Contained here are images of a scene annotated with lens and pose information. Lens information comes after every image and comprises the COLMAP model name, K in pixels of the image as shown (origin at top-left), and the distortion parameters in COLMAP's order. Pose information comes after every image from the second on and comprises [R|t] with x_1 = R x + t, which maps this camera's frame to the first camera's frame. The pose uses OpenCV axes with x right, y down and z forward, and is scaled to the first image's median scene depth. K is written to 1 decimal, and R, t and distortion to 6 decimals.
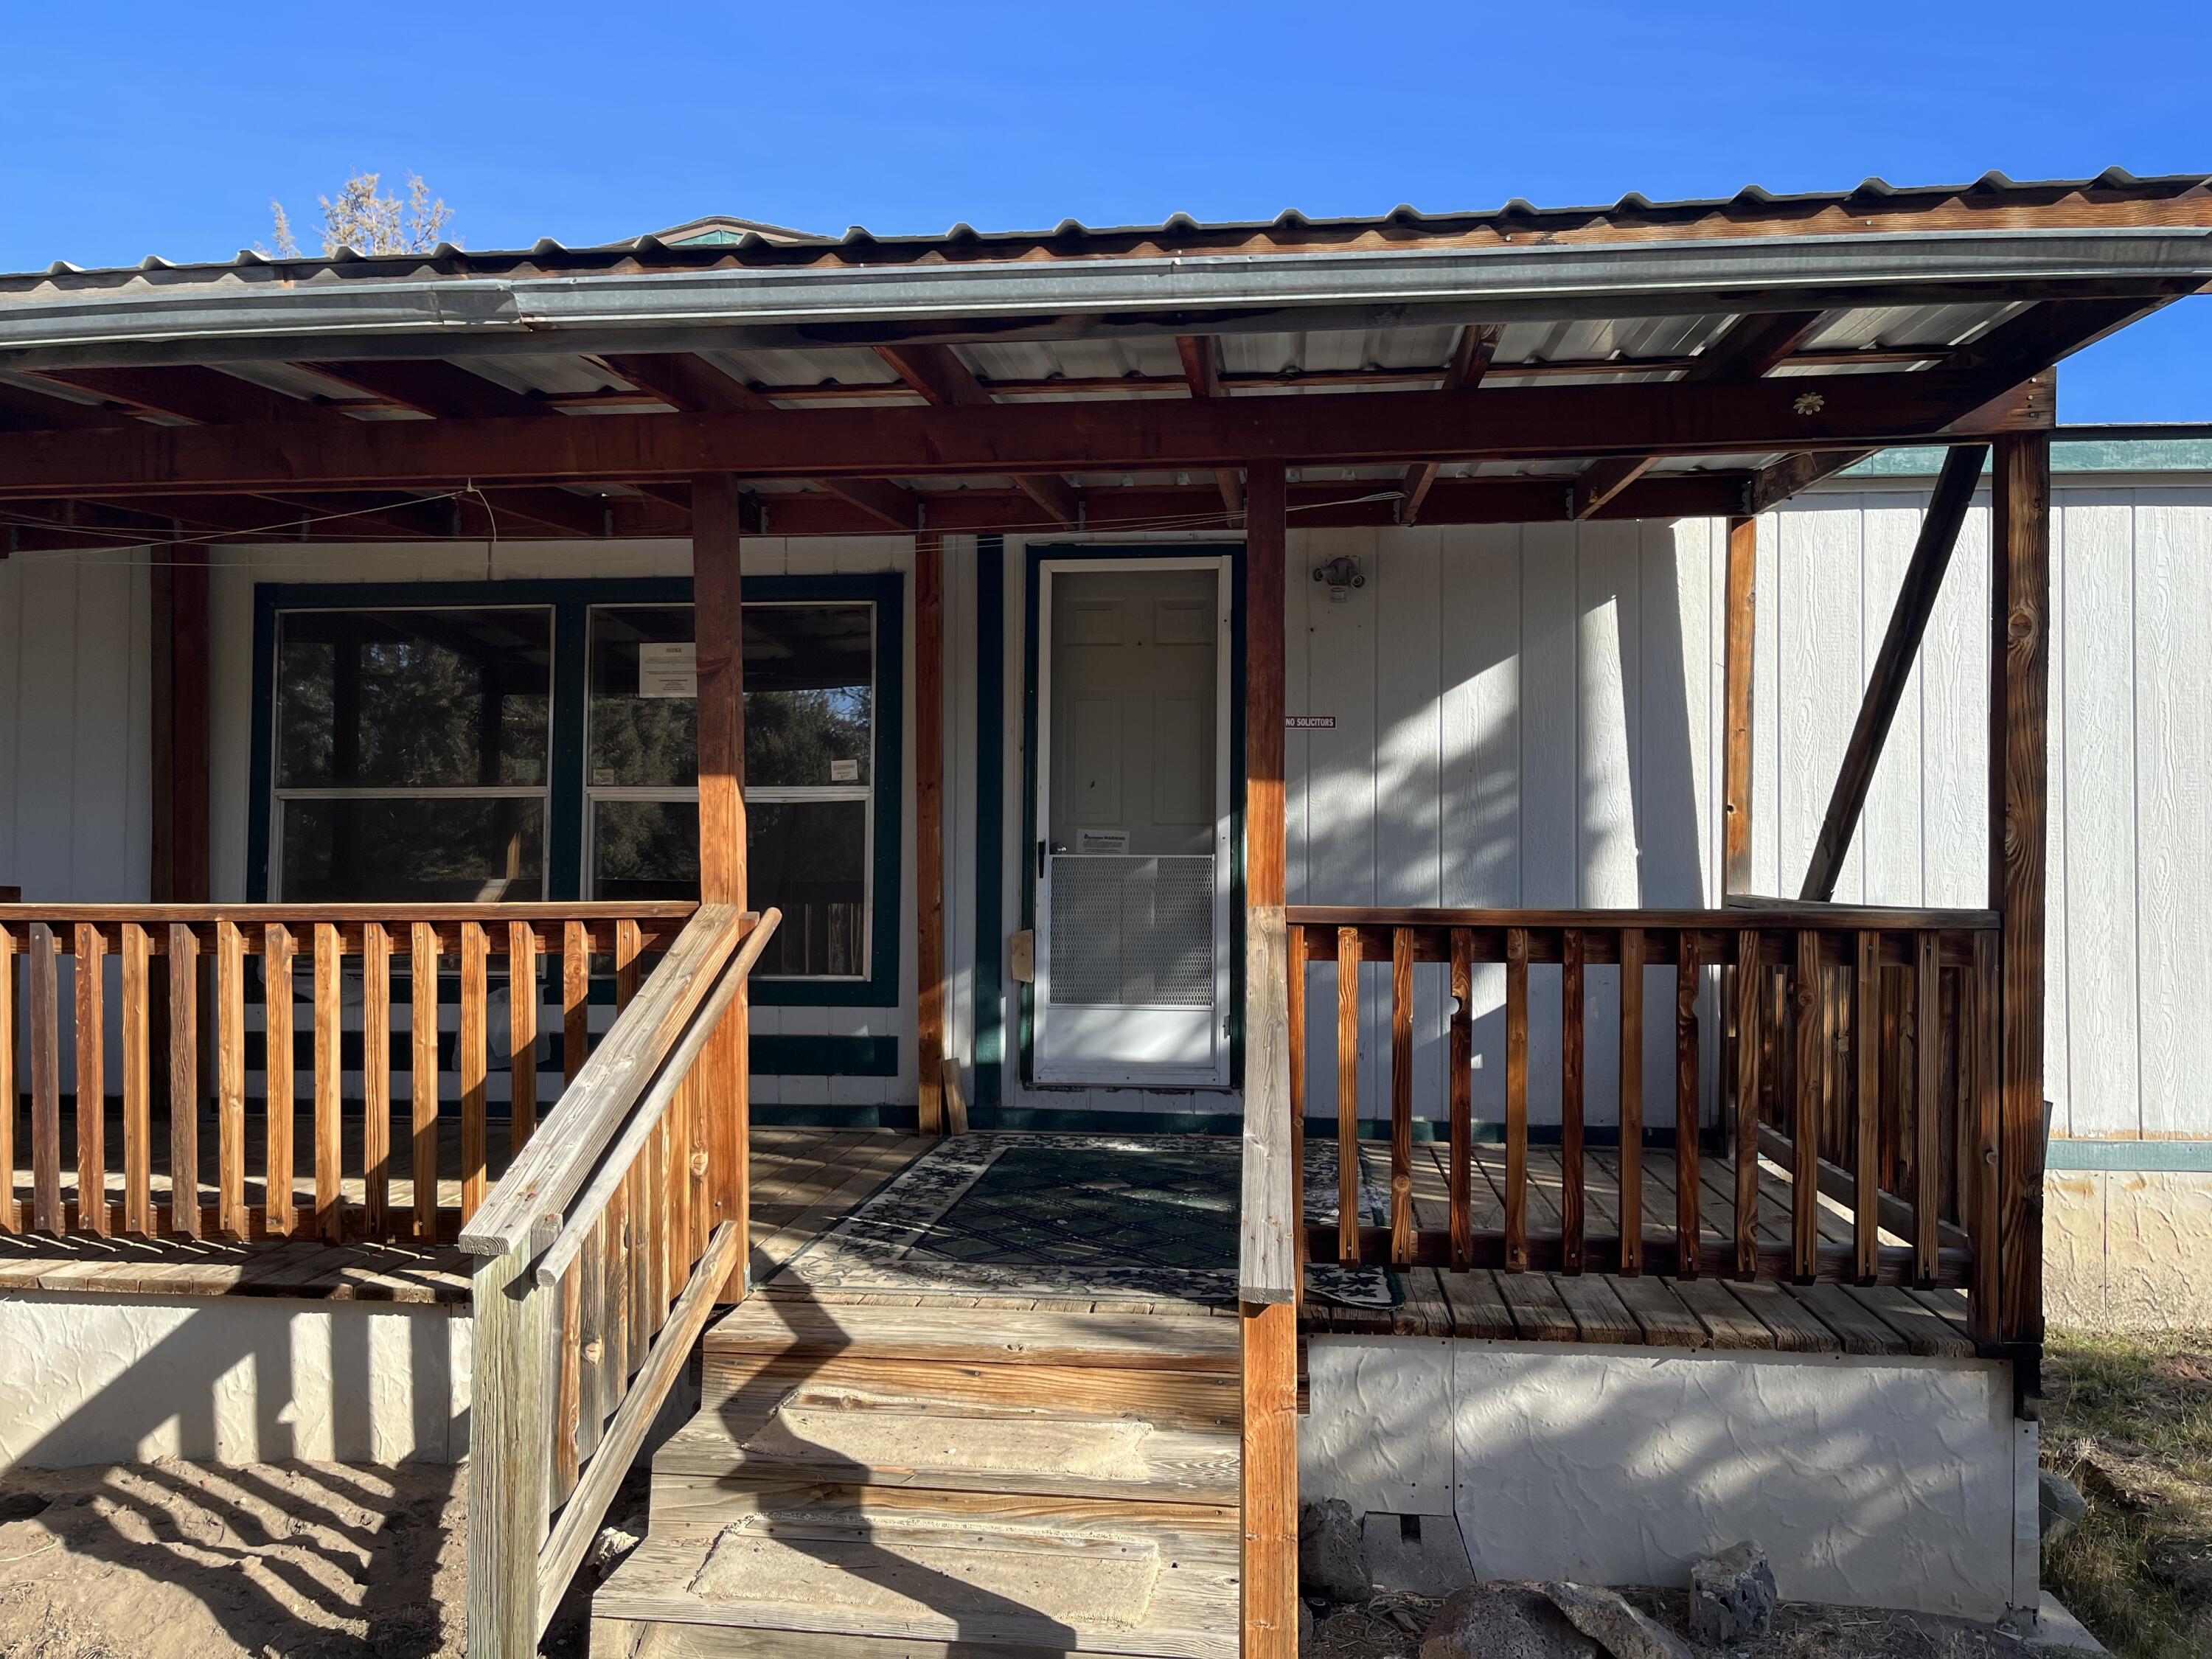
lens RADIAL K [[1657.1, 0, 1097.9], [0, 1657.1, 827.9], [0, 0, 1]] dist [0.080716, -0.103792]
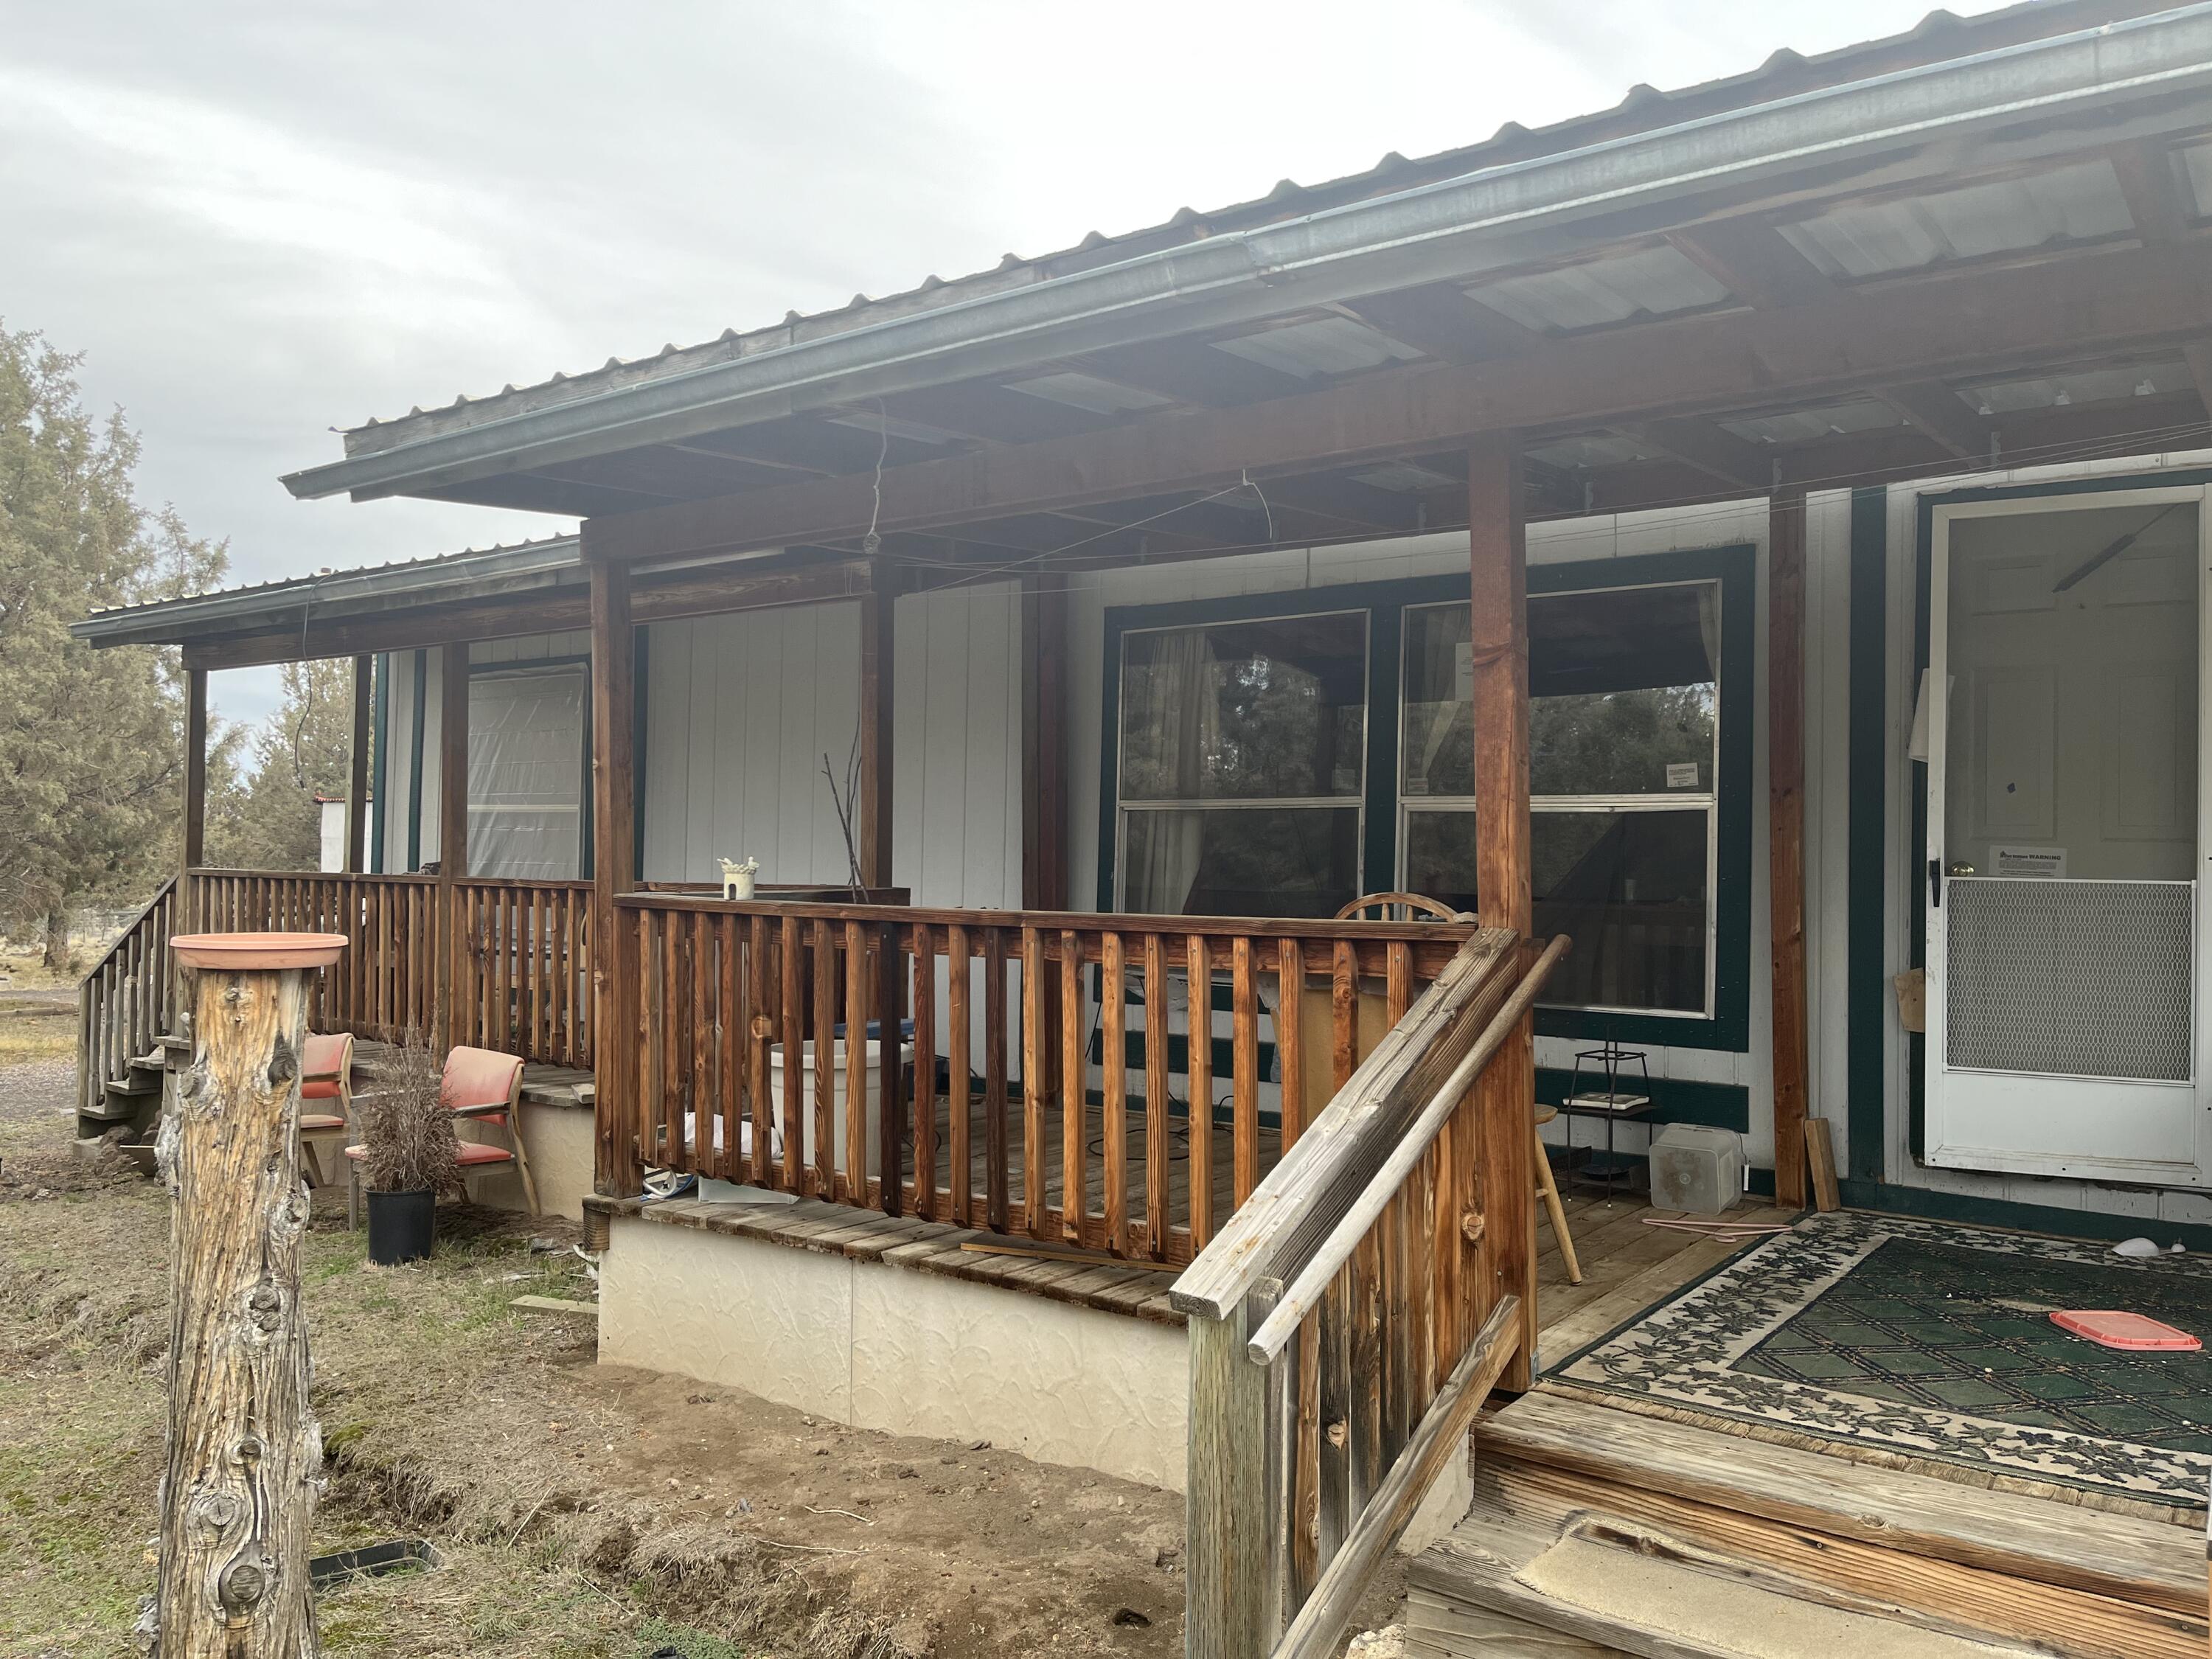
lens RADIAL K [[1657.1, 0, 1097.9], [0, 1657.1, 827.9], [0, 0, 1]] dist [0.080716, -0.103792]
pose [[0.870953, 0.002672, -0.491360, 0.017128], [-0.006265, 0.999964, -0.005668, -0.000287], [0.491327, 0.008015, 0.870938, 0.137890]]
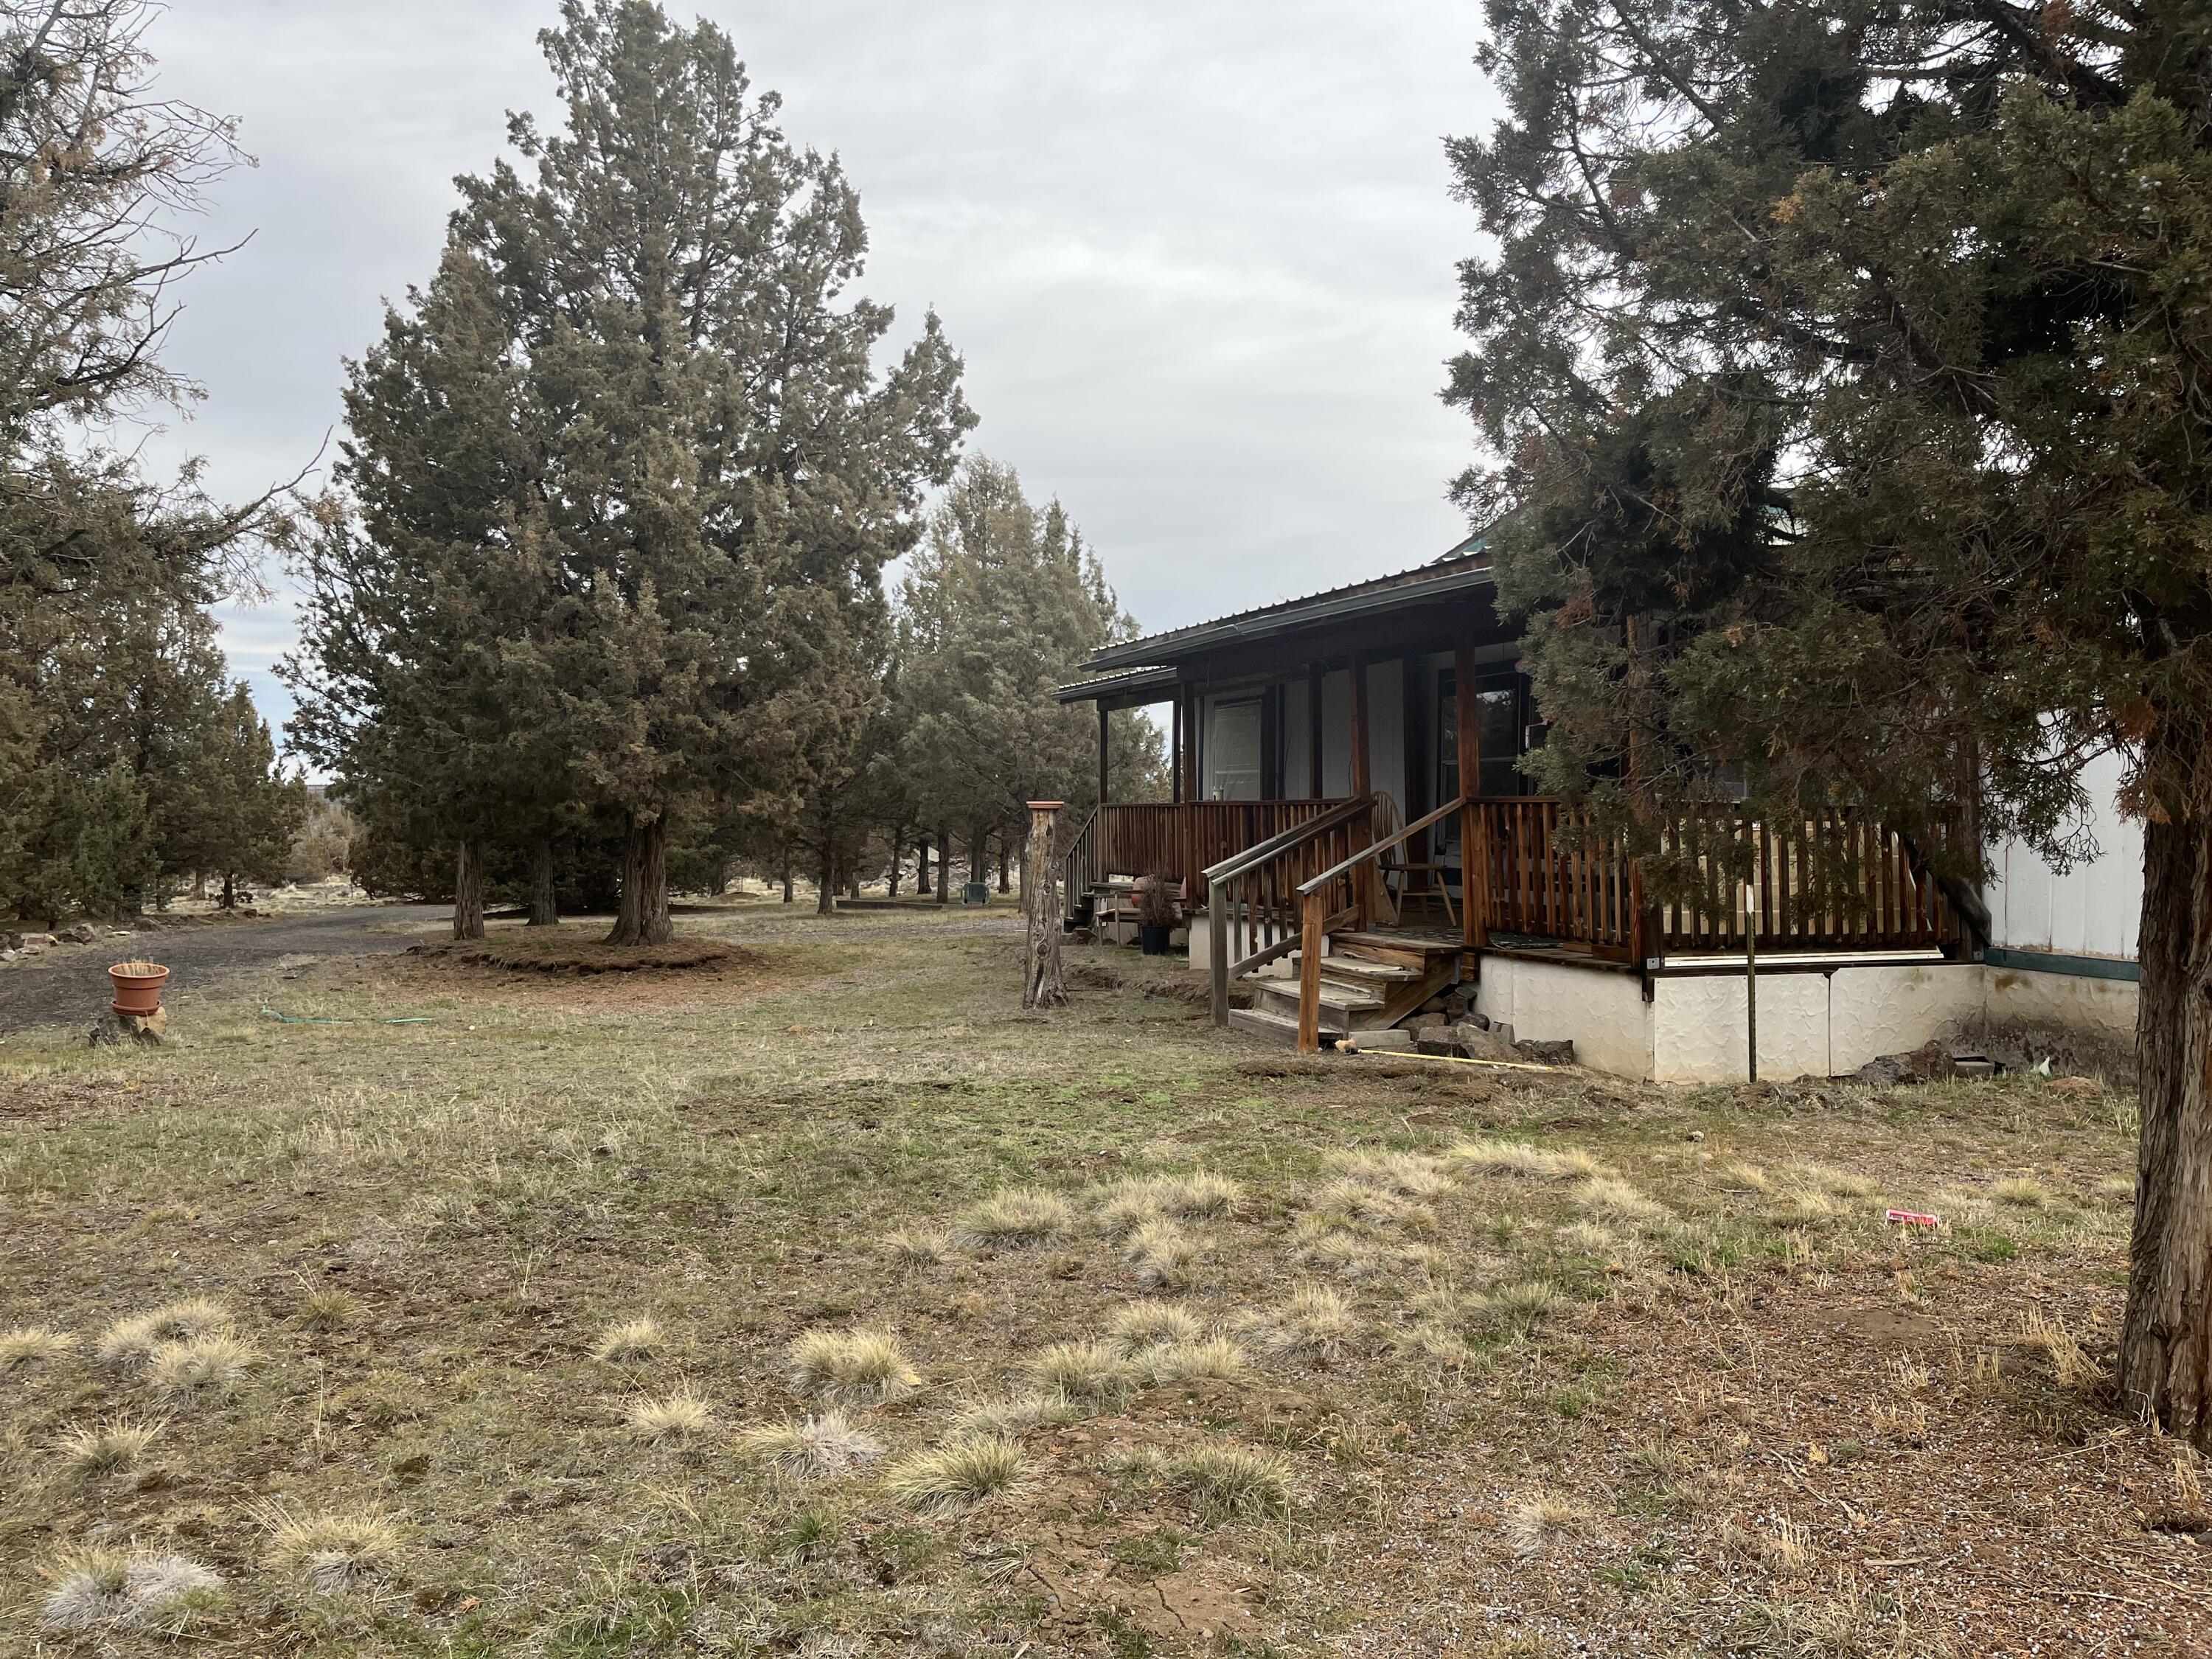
lens RADIAL K [[1657.1, 0, 1097.9], [0, 1657.1, 827.9], [0, 0, 1]] dist [0.080716, -0.103792]
pose [[0.474616, 0.004861, -0.880180, 1.971539], [0.011510, 0.999865, 0.011728, 0.055473], [0.880118, -0.015697, 0.474496, -0.723216]]
